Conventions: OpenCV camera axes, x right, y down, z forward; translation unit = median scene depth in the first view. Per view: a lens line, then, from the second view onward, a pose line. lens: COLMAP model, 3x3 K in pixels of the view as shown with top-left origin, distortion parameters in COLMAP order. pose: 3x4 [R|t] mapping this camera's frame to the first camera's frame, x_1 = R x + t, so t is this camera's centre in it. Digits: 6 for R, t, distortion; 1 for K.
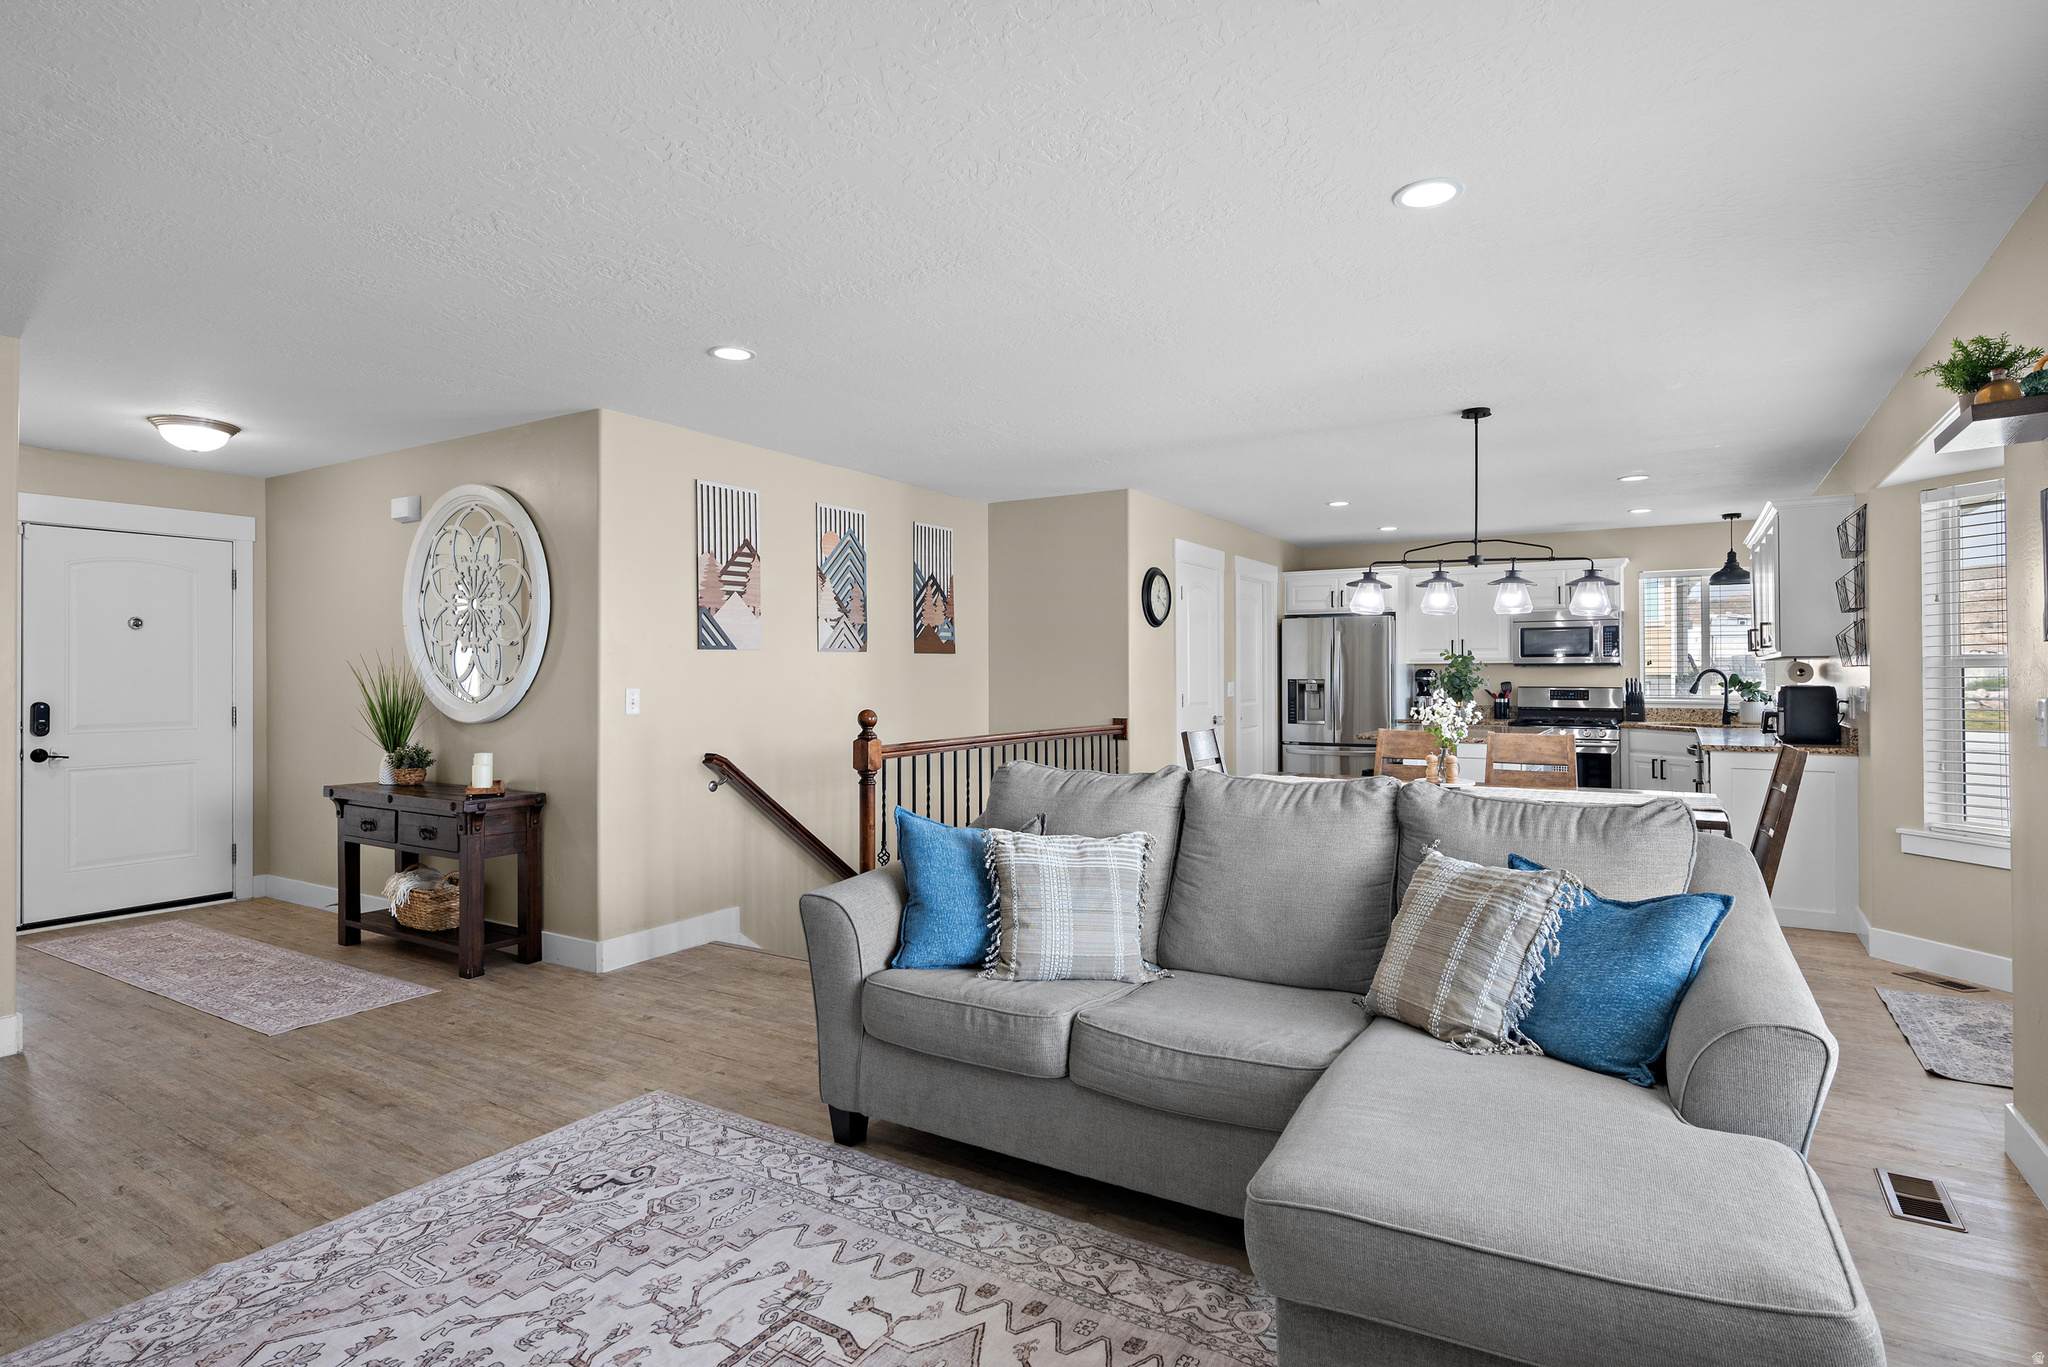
lens RADIAL K [[1037.1, 0, 1020.1], [0, 1037.1, 662.7], [0, 0, 1]] dist [-0.000899, 0.000173]
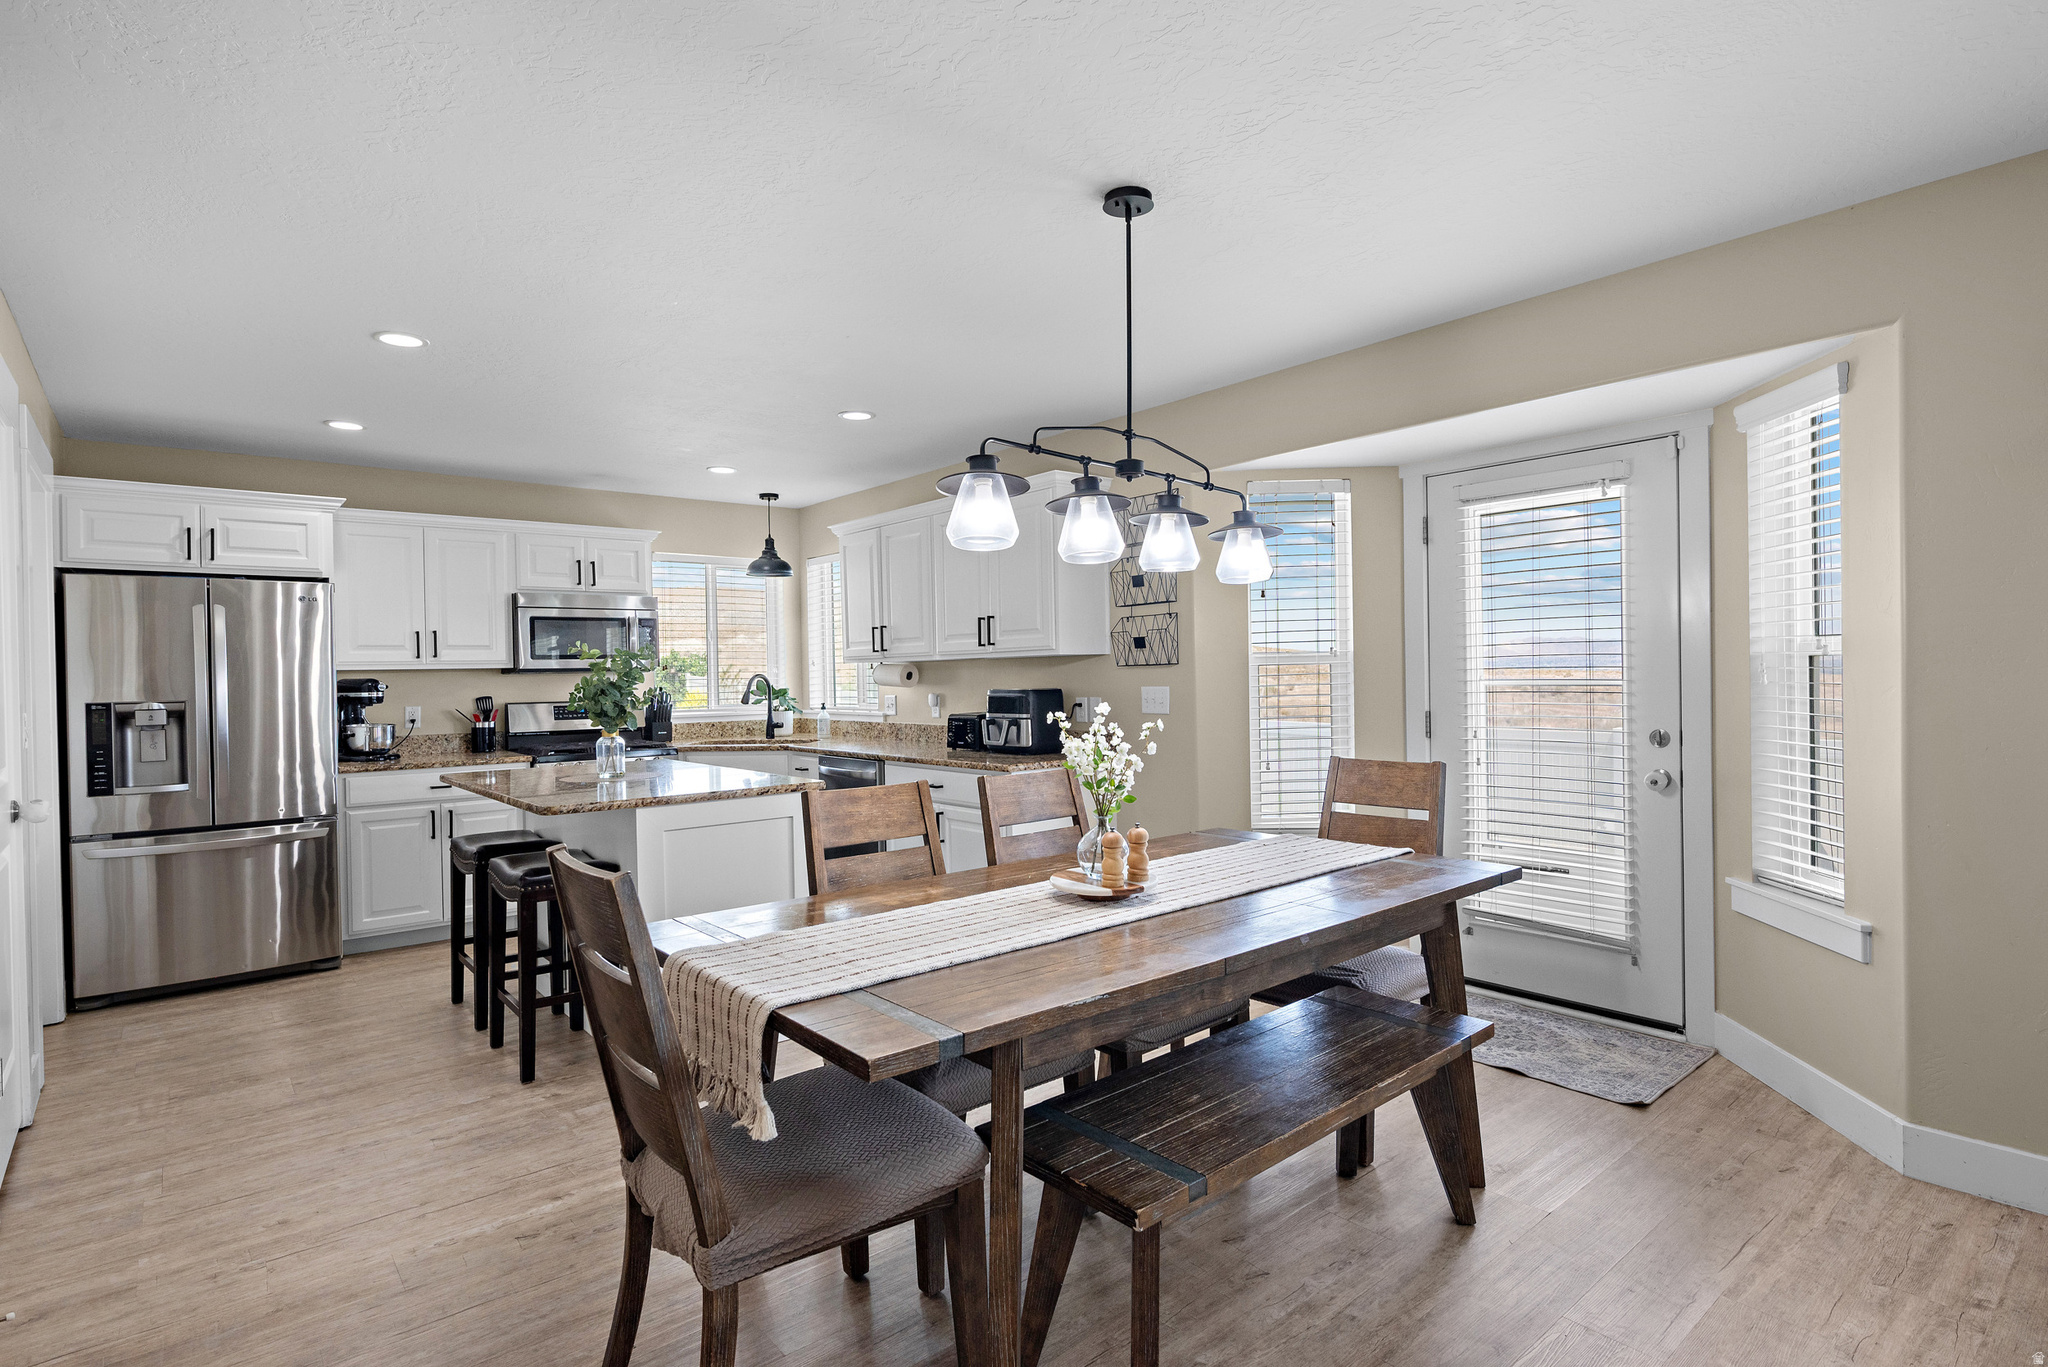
lens RADIAL K [[1037.1, 0, 1030.2], [0, 1037.1, 682.9], [0, 0, 1]] dist [-0.000899, 0.000173]
pose [[0.306711, -0.011175, 0.951737, -0.061225], [0.007123, 0.999930, 0.009446, 0.006073], [-0.951776, 0.003883, 0.306769, 0.489395]]
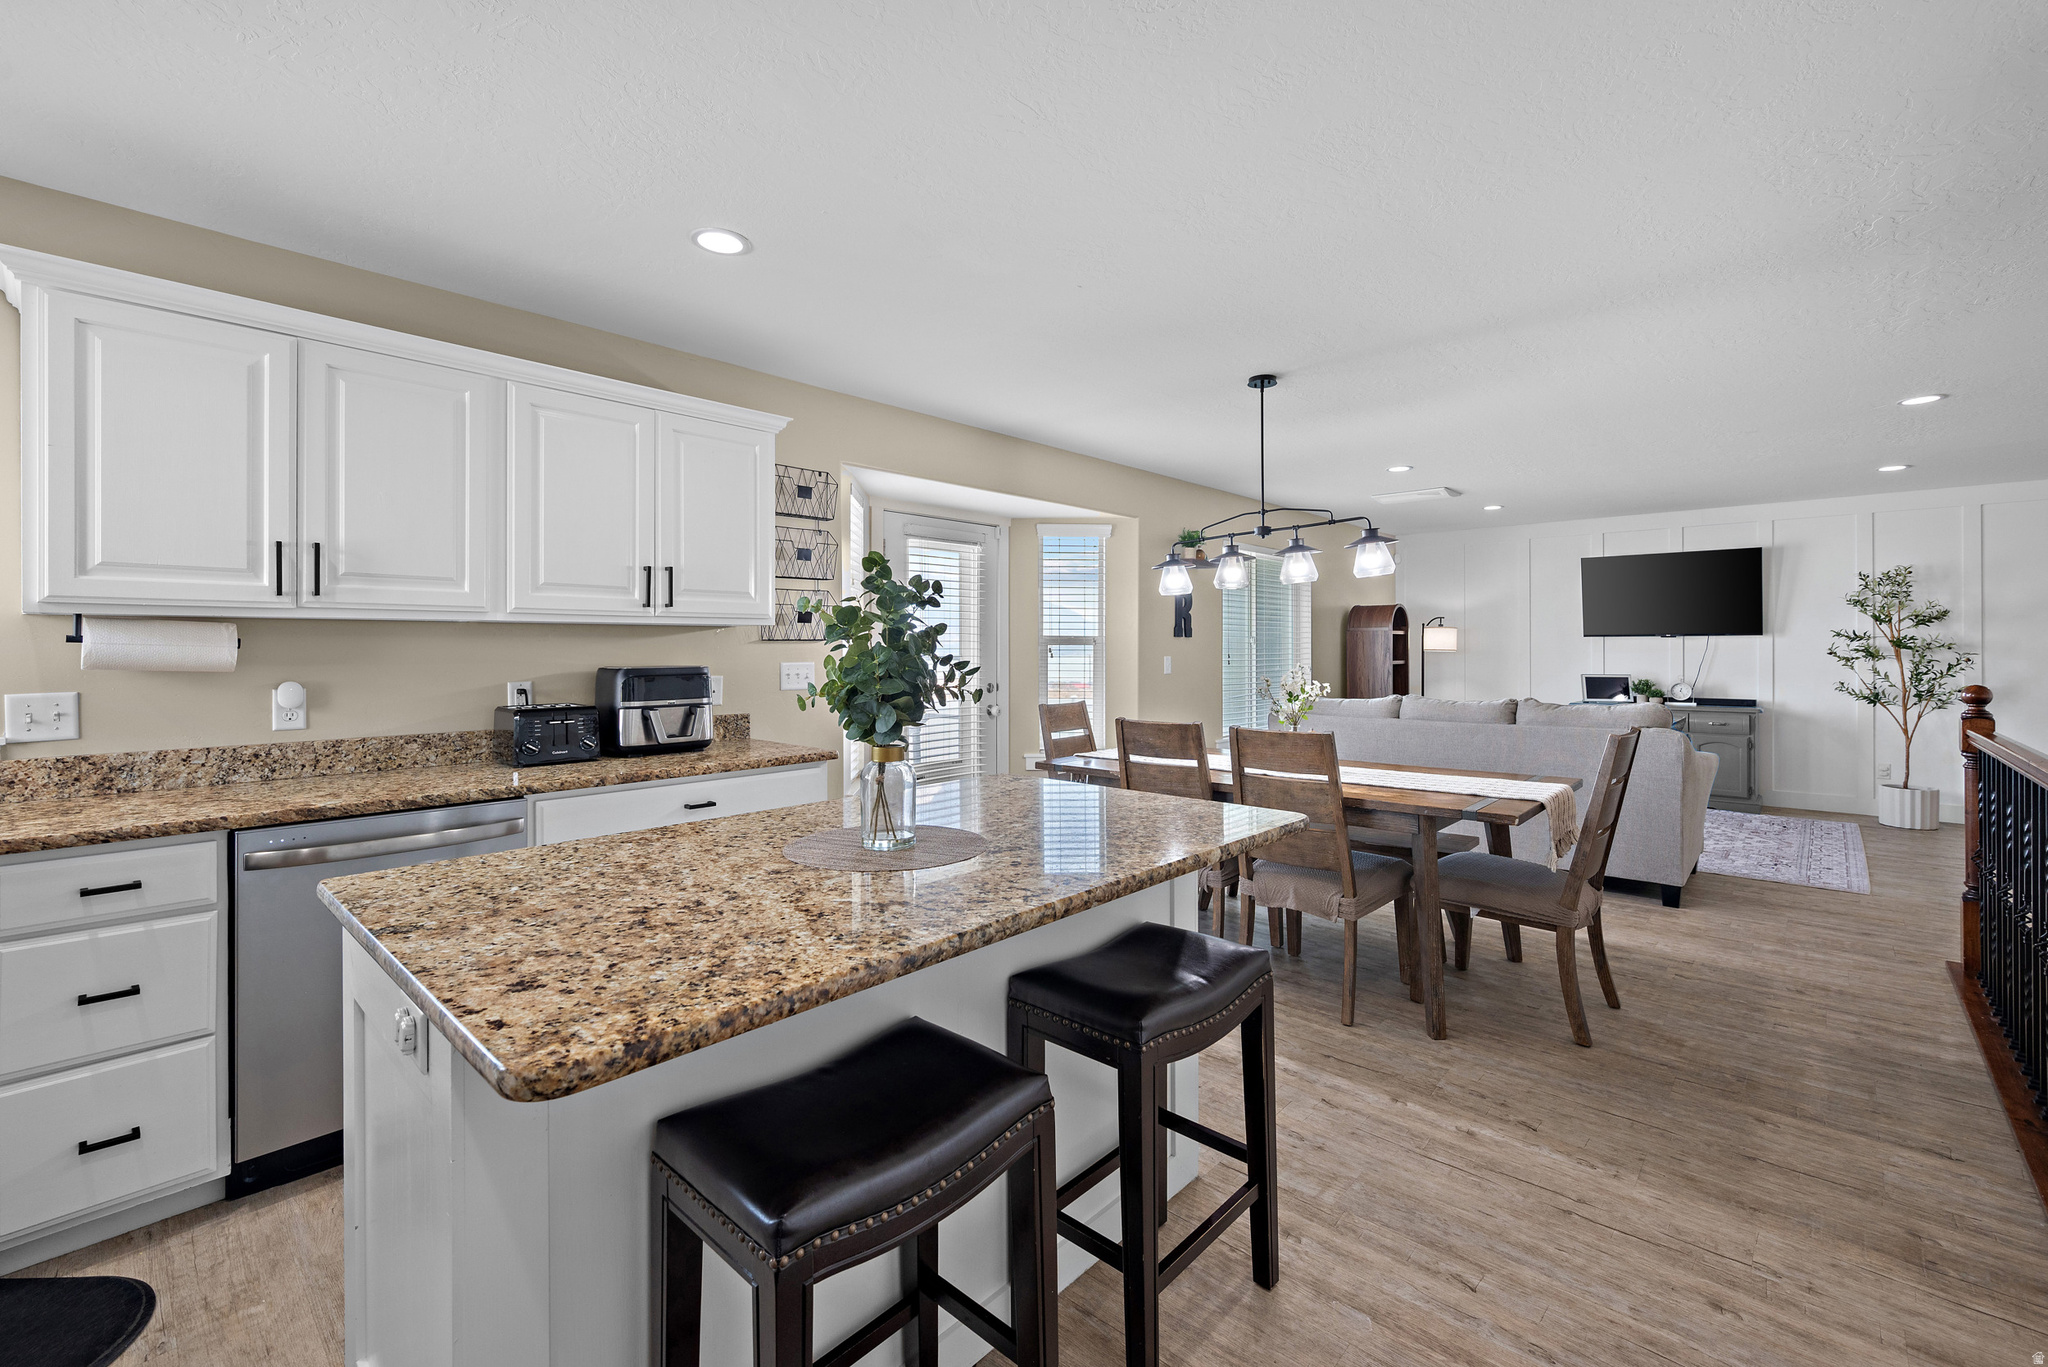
lens RADIAL K [[872.9, 0, 1031.8], [0, 872.9, 651.7], [0, 0, 1]] dist [0.003002, -0.000272]
pose [[-0.985175, 0.003986, 0.171507, 0.284199], [0.002919, 0.999975, -0.006473, 0.011722], [-0.171529, -0.005877, -0.985162, 1.027174]]
